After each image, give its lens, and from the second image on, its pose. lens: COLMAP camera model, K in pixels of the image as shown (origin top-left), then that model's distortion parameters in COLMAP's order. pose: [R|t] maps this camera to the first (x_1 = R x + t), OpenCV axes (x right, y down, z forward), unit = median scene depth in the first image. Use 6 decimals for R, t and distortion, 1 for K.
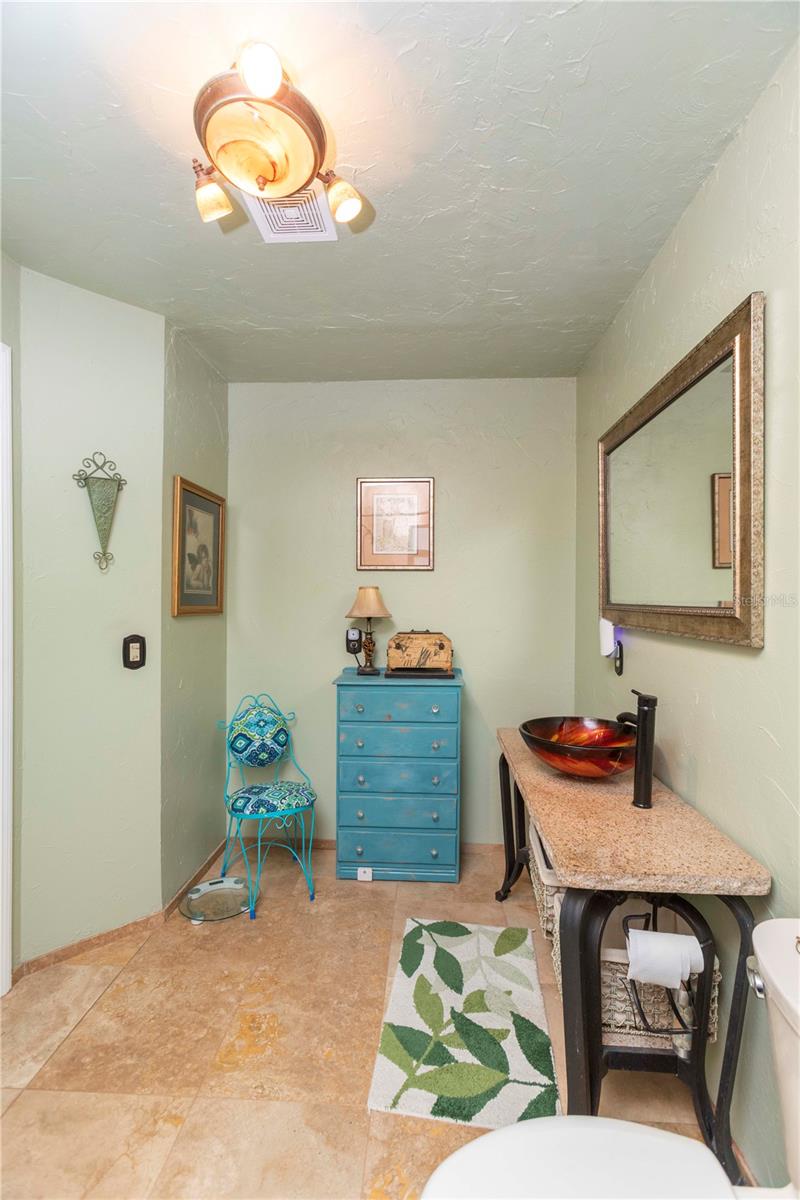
lens RADIAL K [[530.8, 0, 407.1], [0, 530.8, 592.5], [0, 0, 1]] dist [-0.016480, 0.010314]
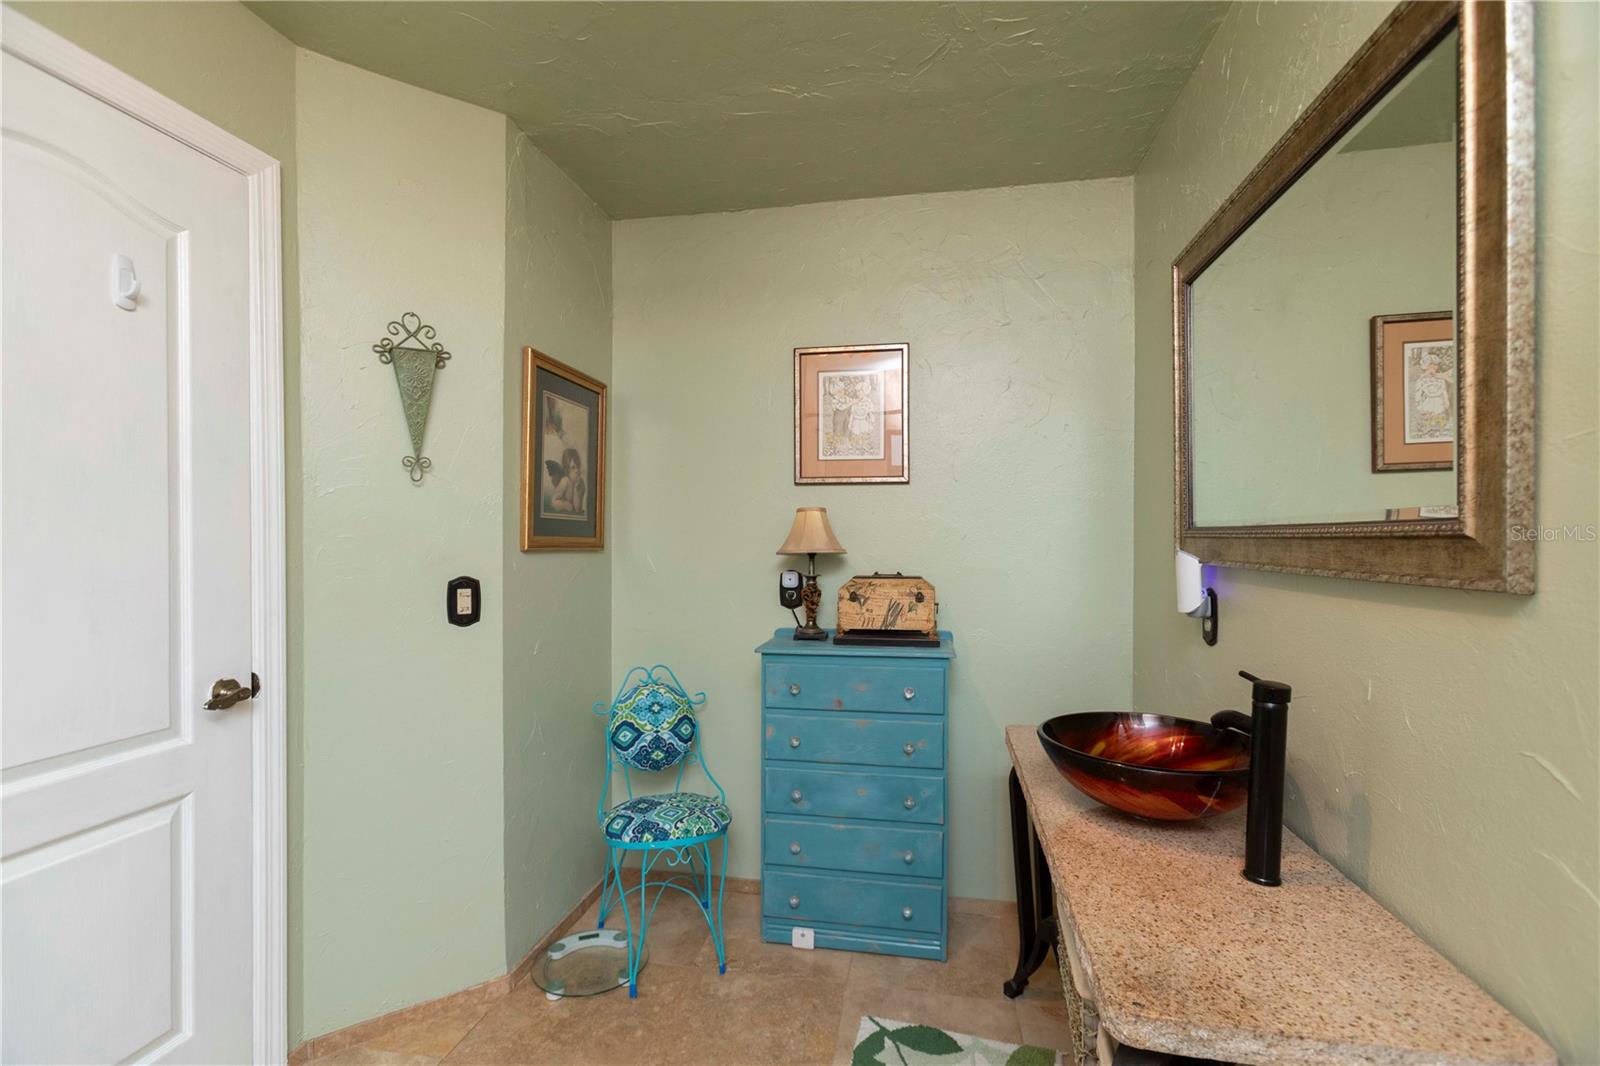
lens RADIAL K [[707.7, 0, 803.1], [0, 707.7, 535.4], [0, 0, 1]] dist [-0.016480, 0.010314]
pose [[0.991459, -0.004706, -0.130331, 0.041866], [0.005518, 0.999968, 0.005869, 0.022016], [0.130299, -0.006538, 0.991453, 0.134779]]
